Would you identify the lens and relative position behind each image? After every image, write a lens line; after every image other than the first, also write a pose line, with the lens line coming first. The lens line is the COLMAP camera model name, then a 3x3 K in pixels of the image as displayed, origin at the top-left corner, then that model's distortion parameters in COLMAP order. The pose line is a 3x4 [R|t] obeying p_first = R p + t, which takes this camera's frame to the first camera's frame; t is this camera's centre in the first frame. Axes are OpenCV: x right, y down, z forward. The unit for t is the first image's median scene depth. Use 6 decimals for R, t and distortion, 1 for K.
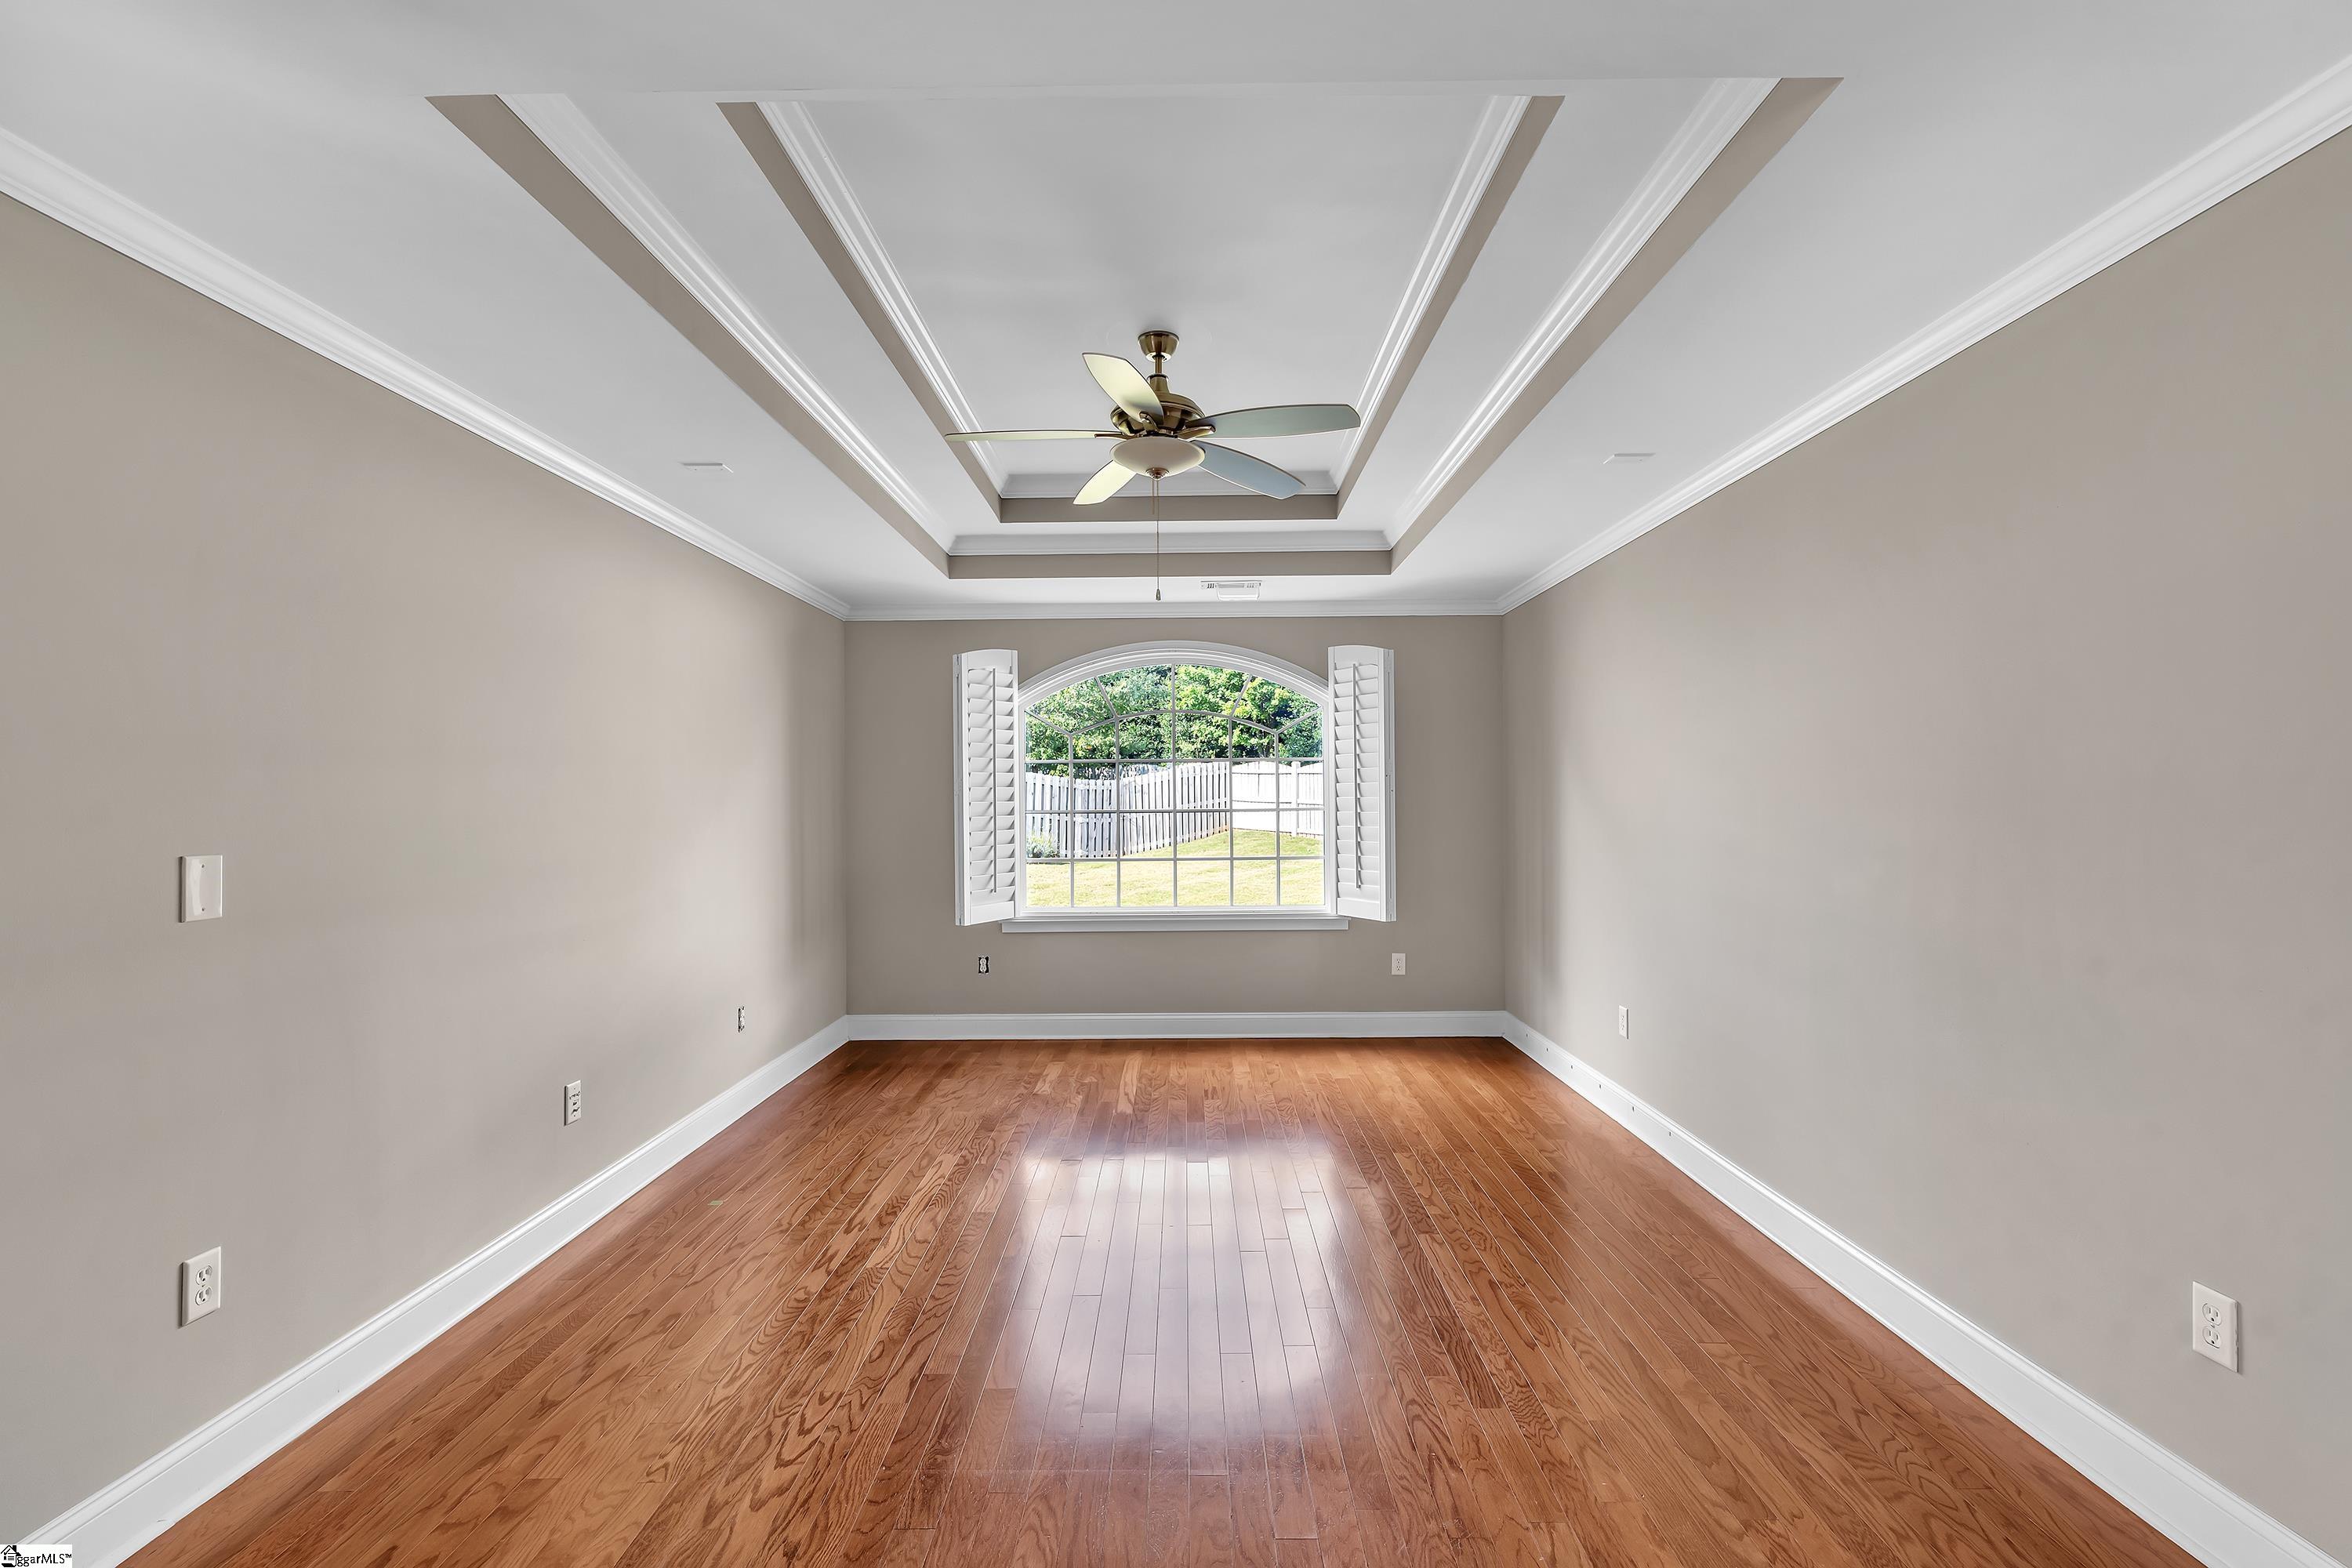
lens RADIAL K [[1063.5, 0, 1182.4], [0, 1063.5, 789.3], [0, 0, 1]] dist [-0.001614, -0.000085]
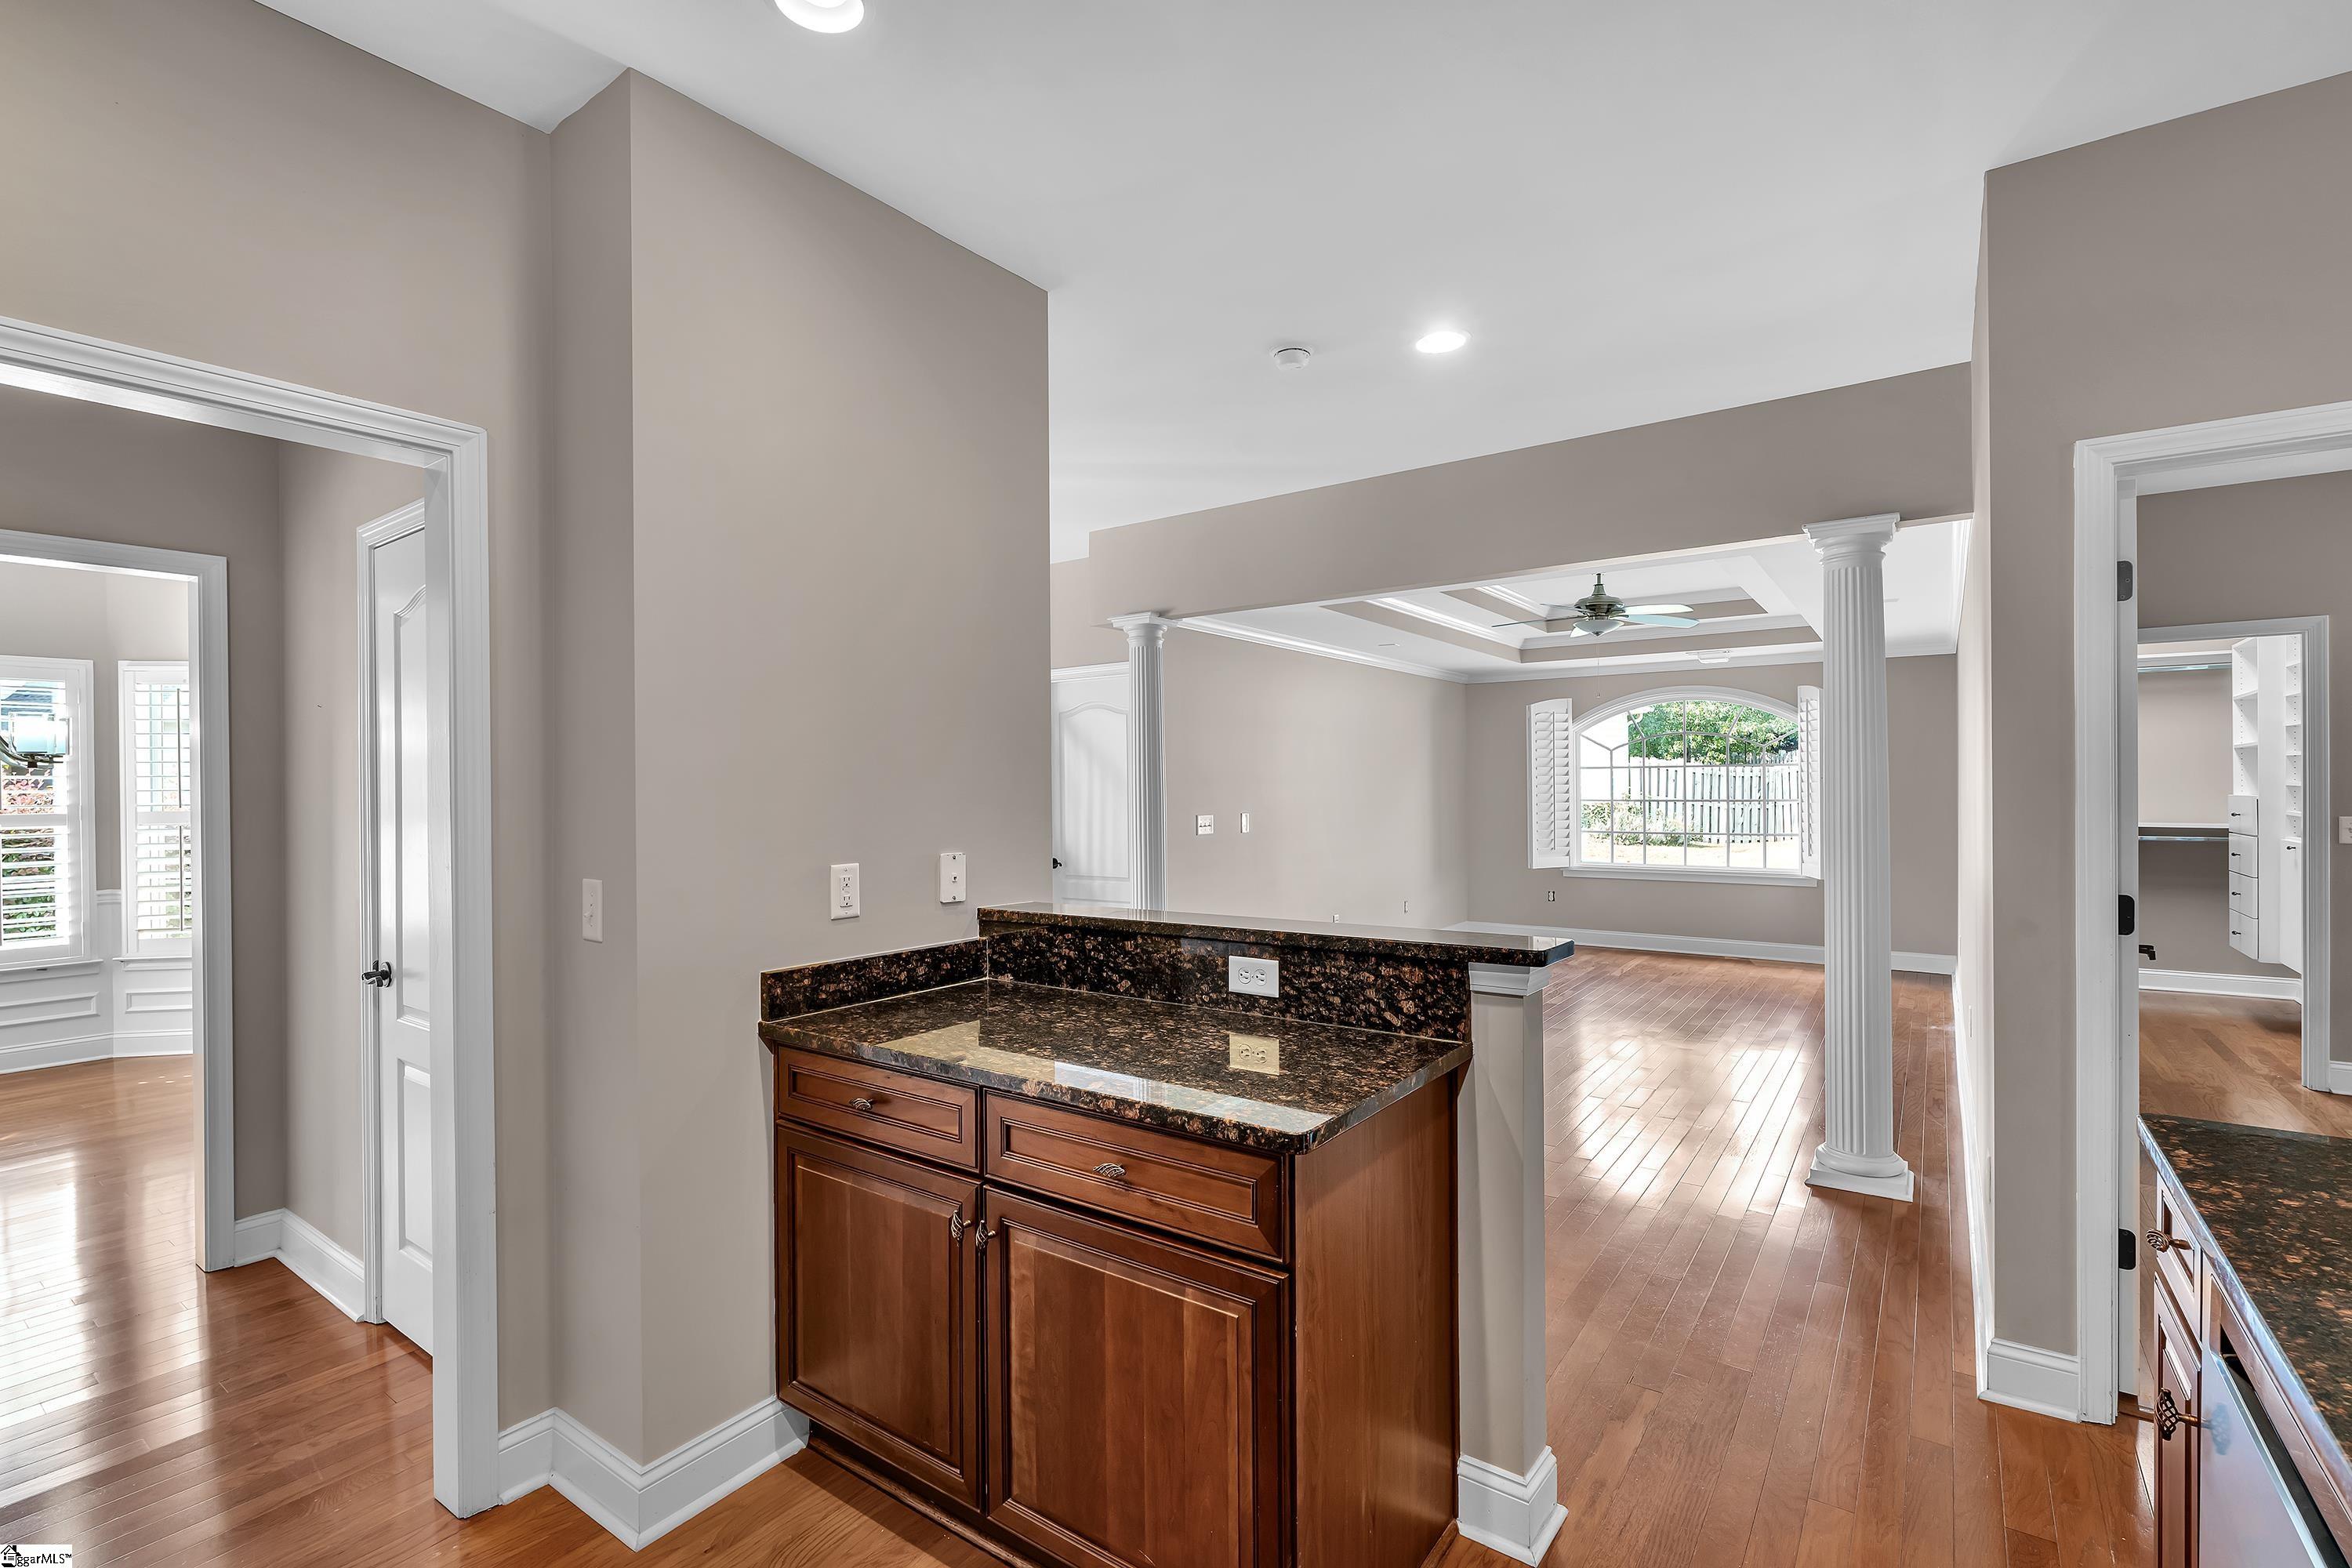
lens RADIAL K [[1068.0, 0, 1172.0], [0, 1068.0, 787.3], [0, 0, 1]] dist [-0.005081, -0.000241]
pose [[0.813489, 0.003703, -0.581569, 0.303339], [0.004808, 0.999903, 0.013092, -0.023059], [0.581561, -0.013446, 0.813392, -0.679800]]
